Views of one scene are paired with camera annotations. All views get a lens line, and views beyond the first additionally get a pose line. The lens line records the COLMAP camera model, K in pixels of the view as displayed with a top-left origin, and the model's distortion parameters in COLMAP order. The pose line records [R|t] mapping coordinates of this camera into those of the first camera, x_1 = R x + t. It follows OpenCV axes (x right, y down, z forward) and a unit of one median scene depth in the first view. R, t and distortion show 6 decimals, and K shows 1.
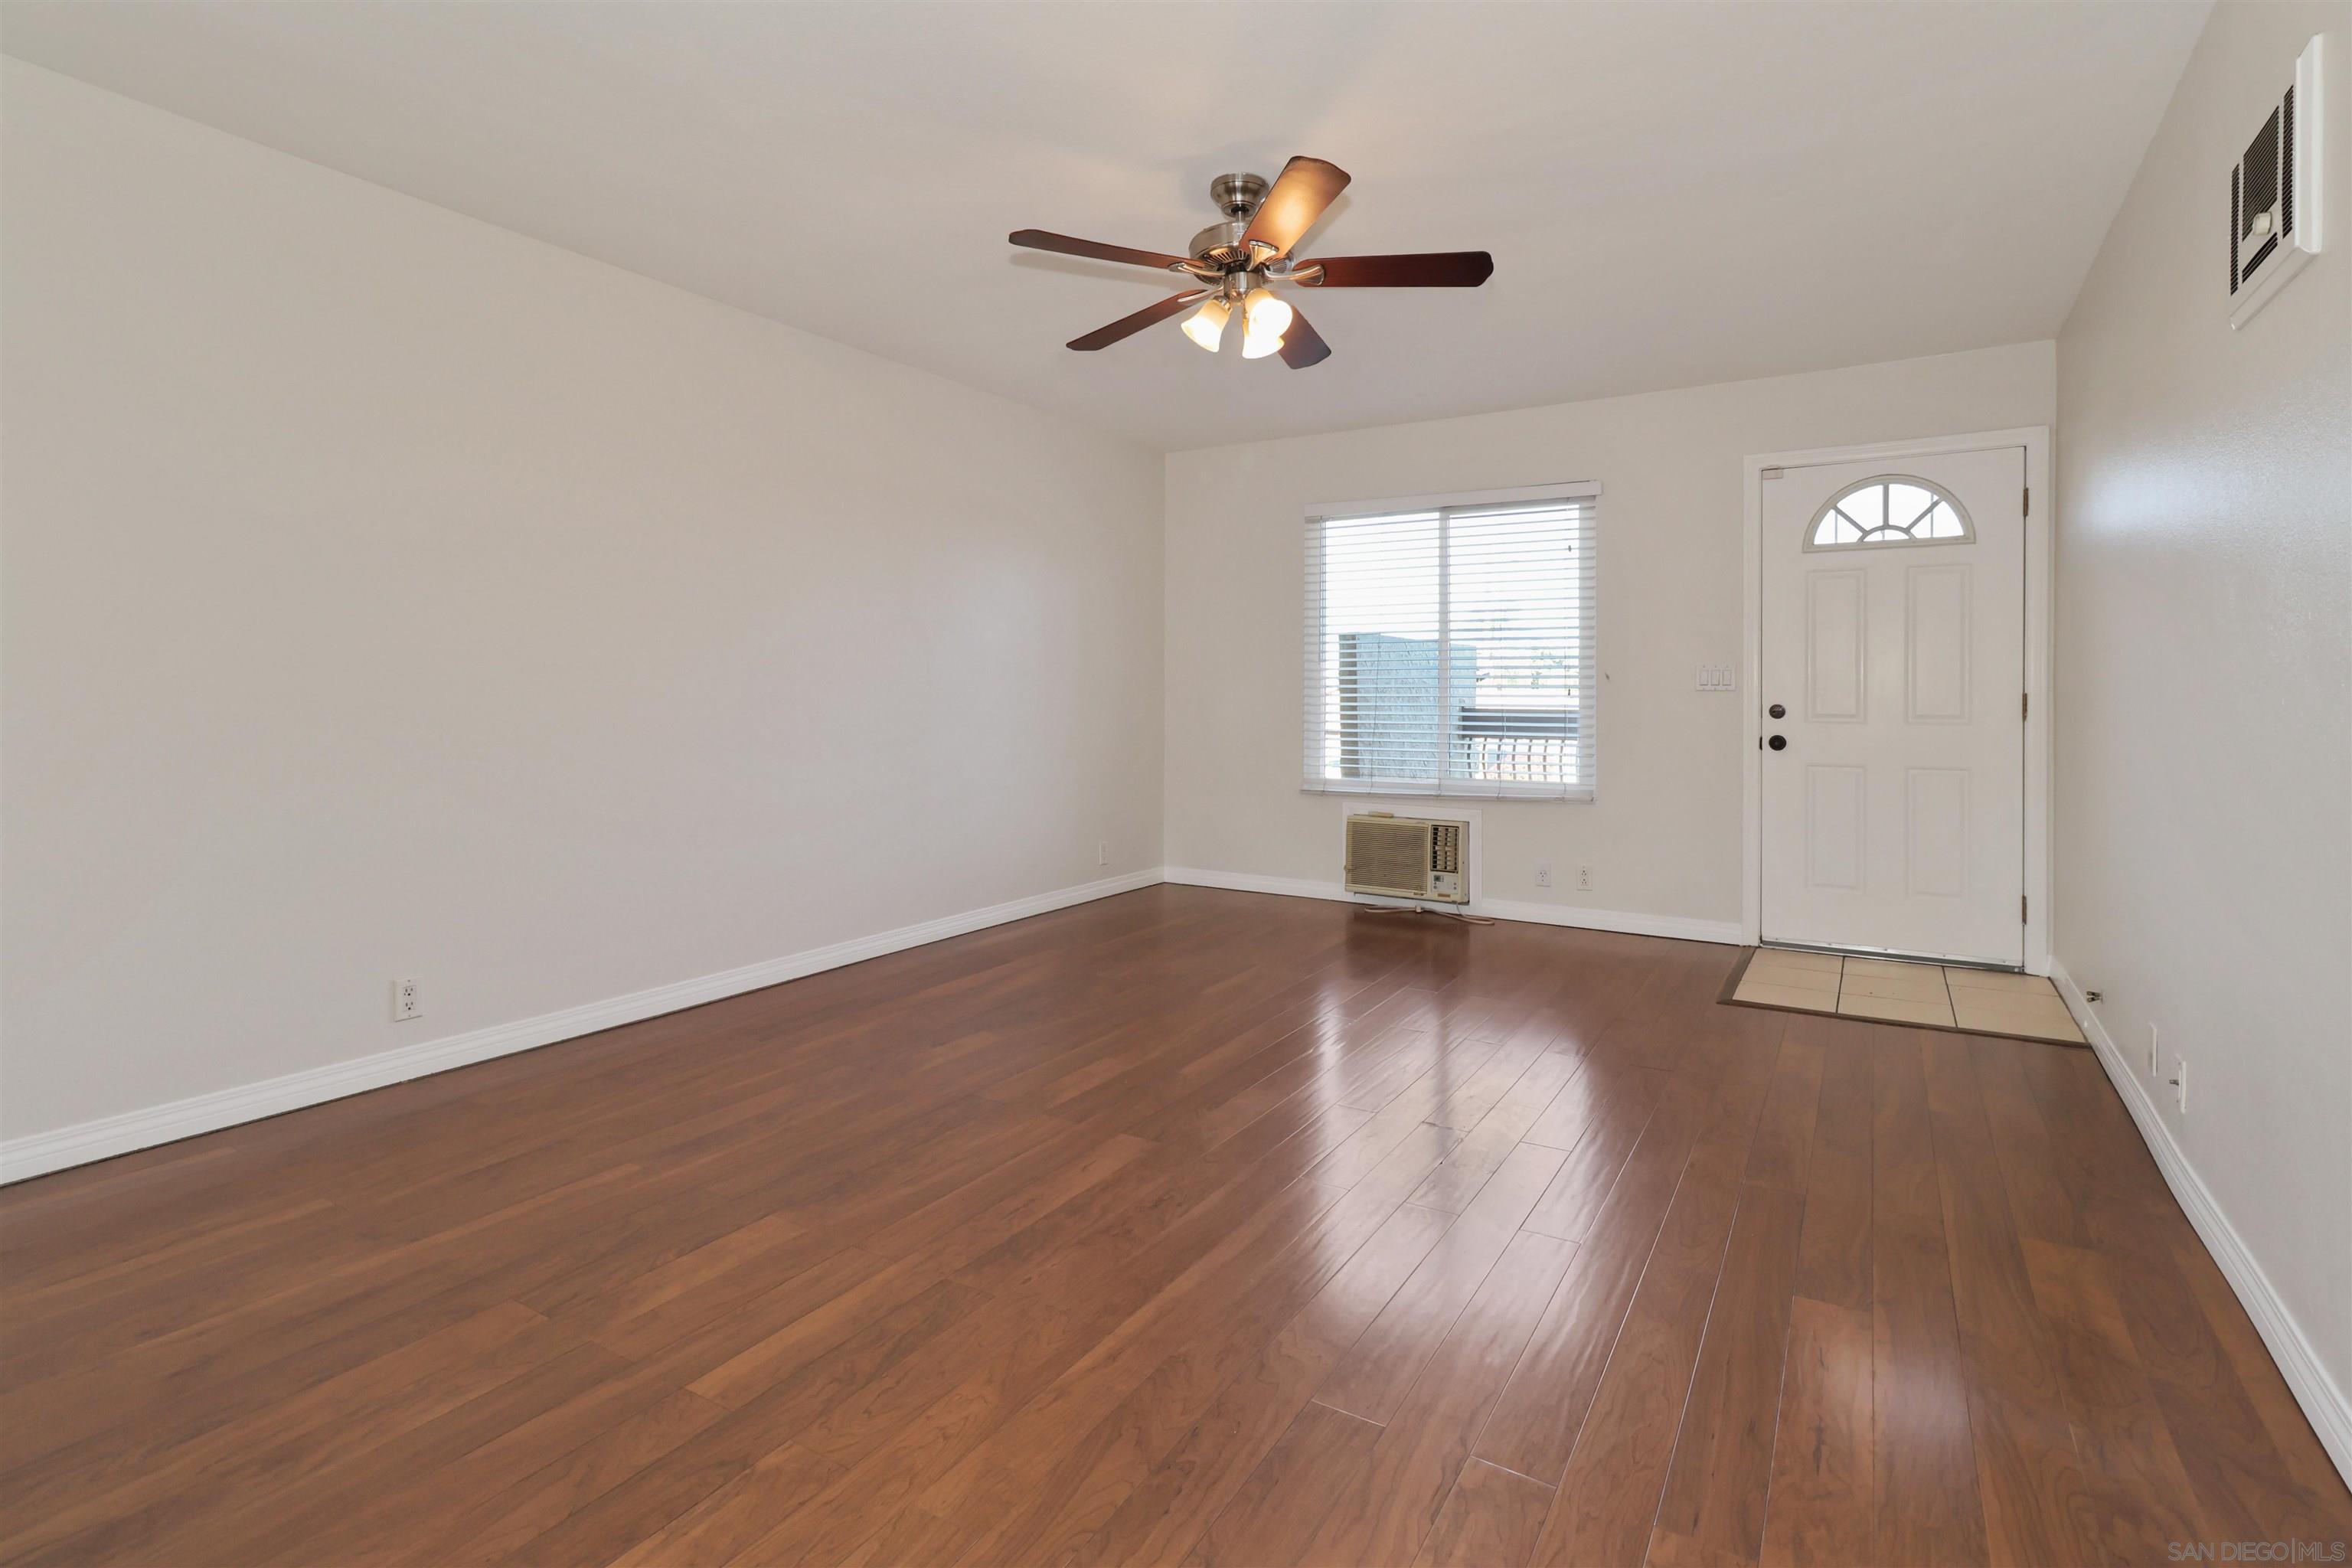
lens RADIAL K [[1142.9, 0, 1218.1], [0, 1142.9, 703.9], [0, 0, 1]] dist [-0.007871, 0.000178]
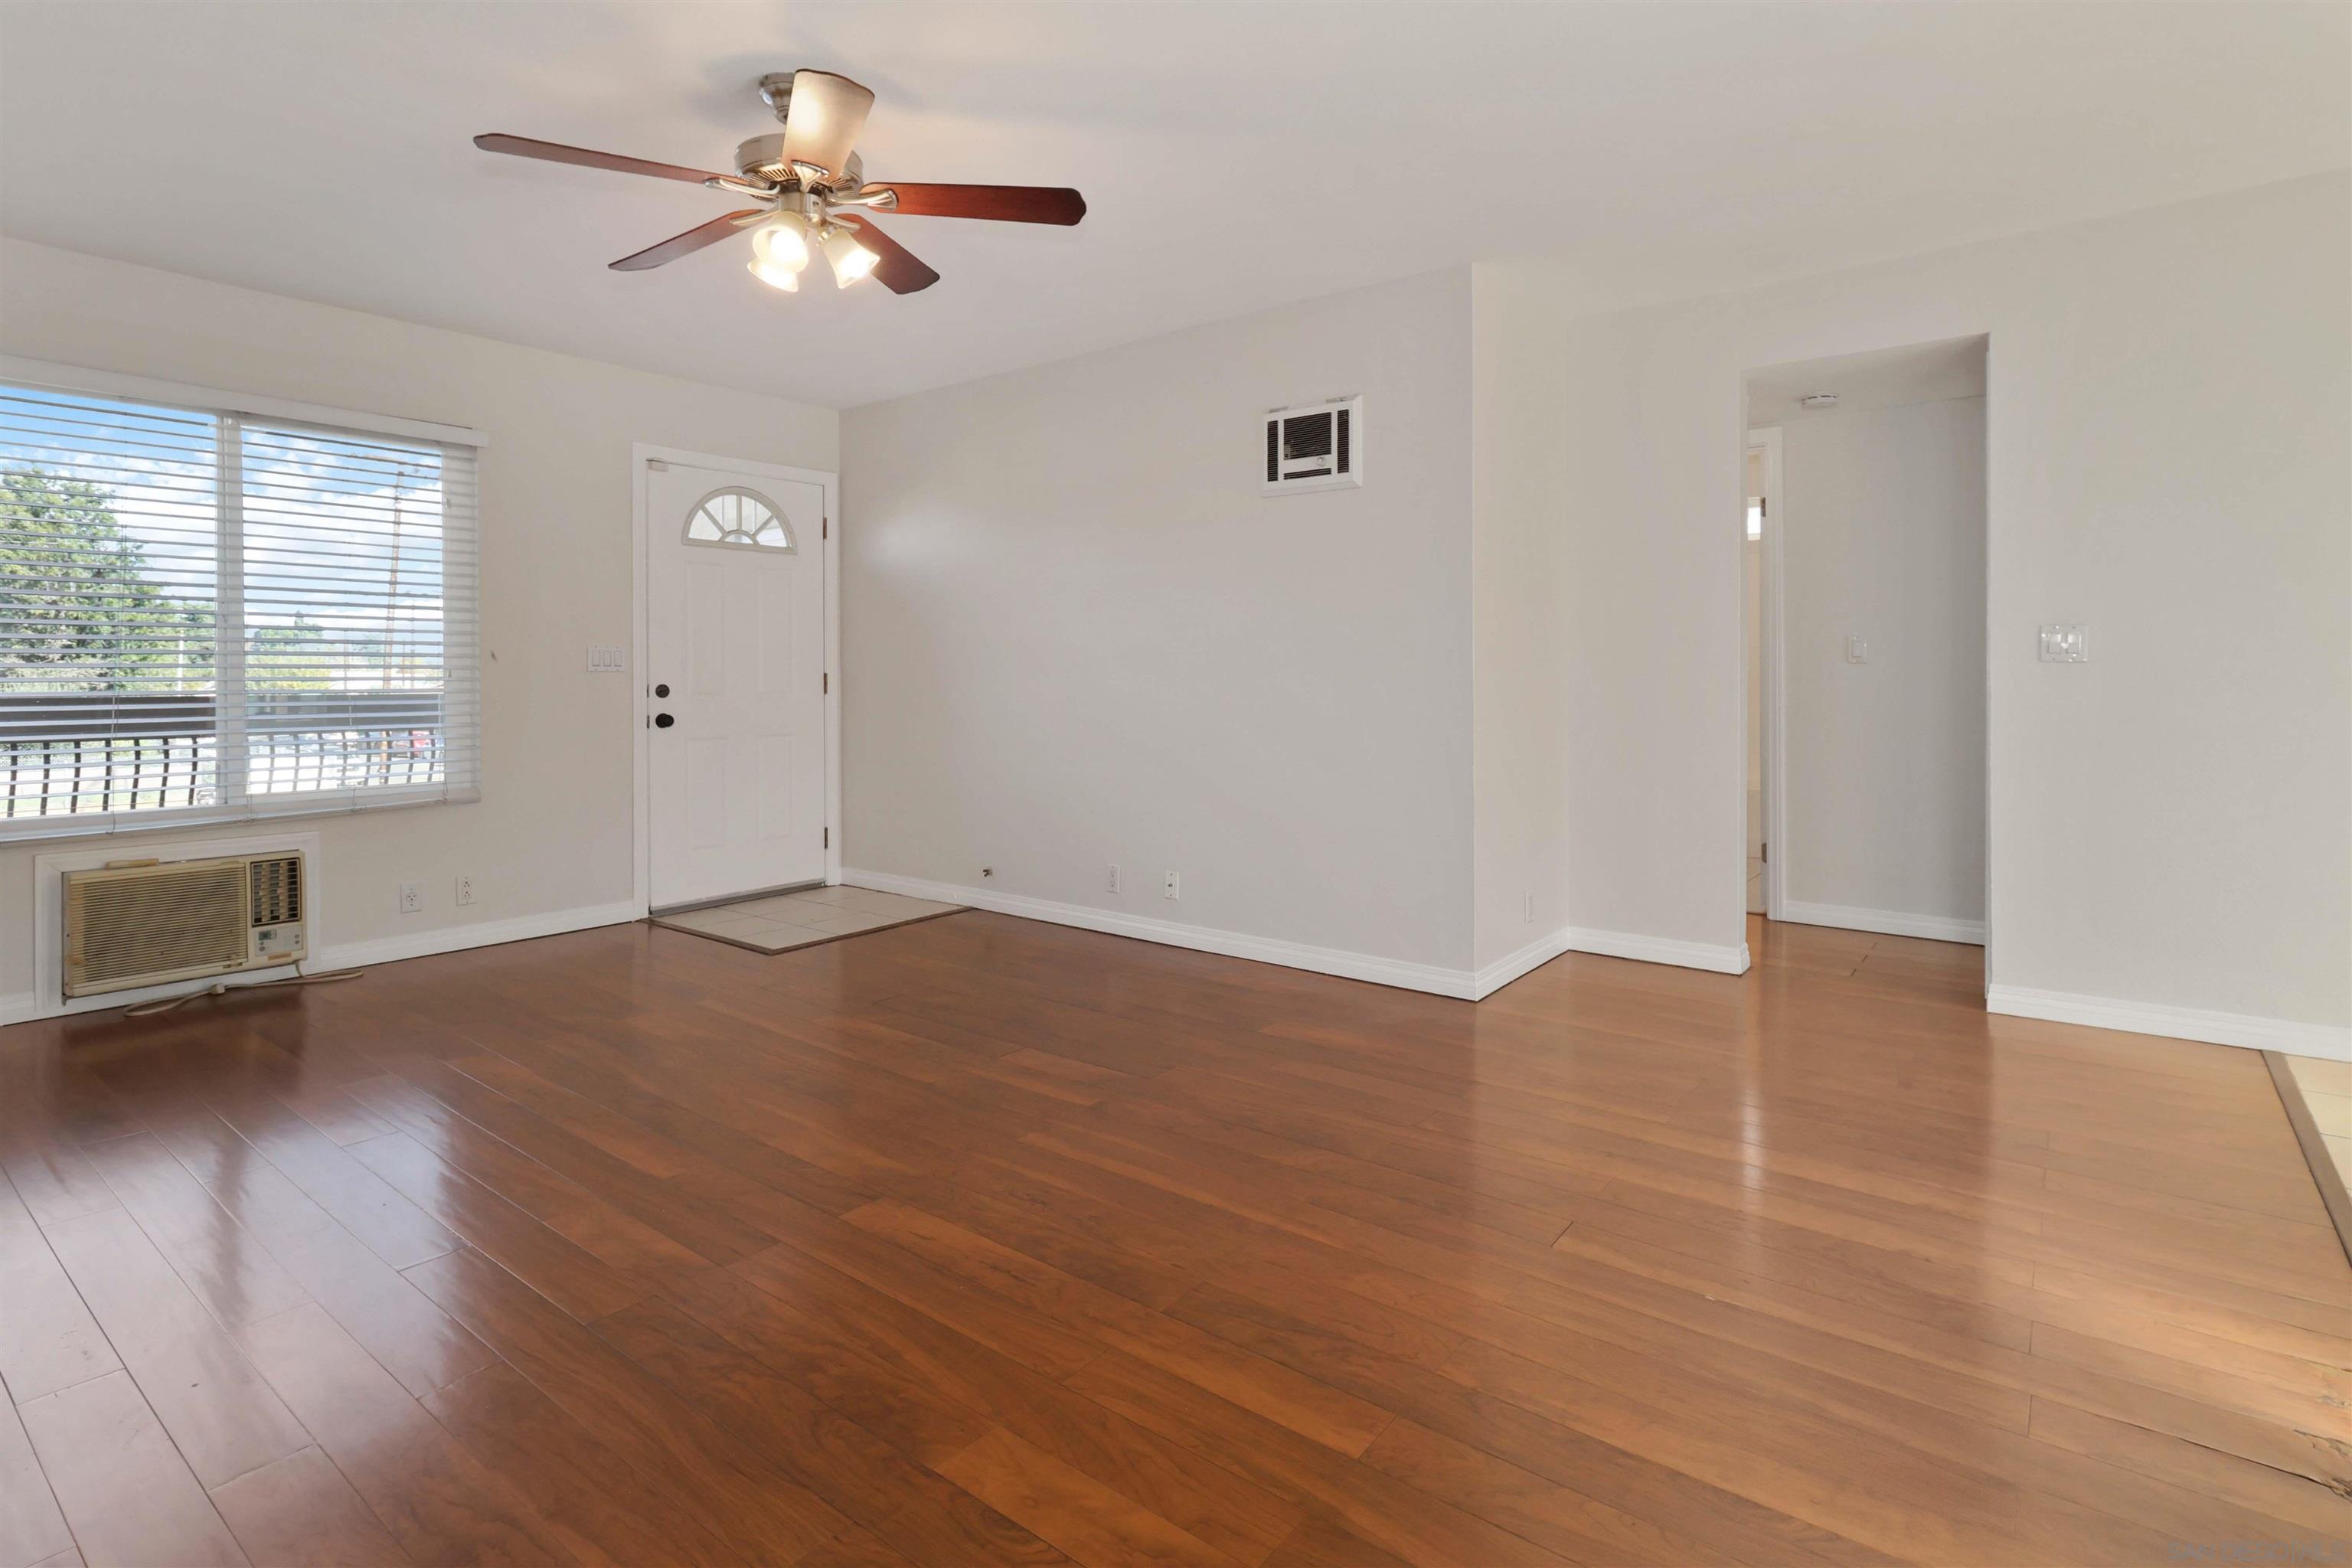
lens RADIAL K [[1142.9, 0, 1223.4], [0, 1142.9, 660.5], [0, 0, 1]] dist [-0.007871, 0.000178]
pose [[0.105052, 0.007278, 0.994440, -0.505126], [0.010877, 0.999905, -0.008467, -0.007029], [-0.994407, 0.011706, 0.104963, 0.369307]]
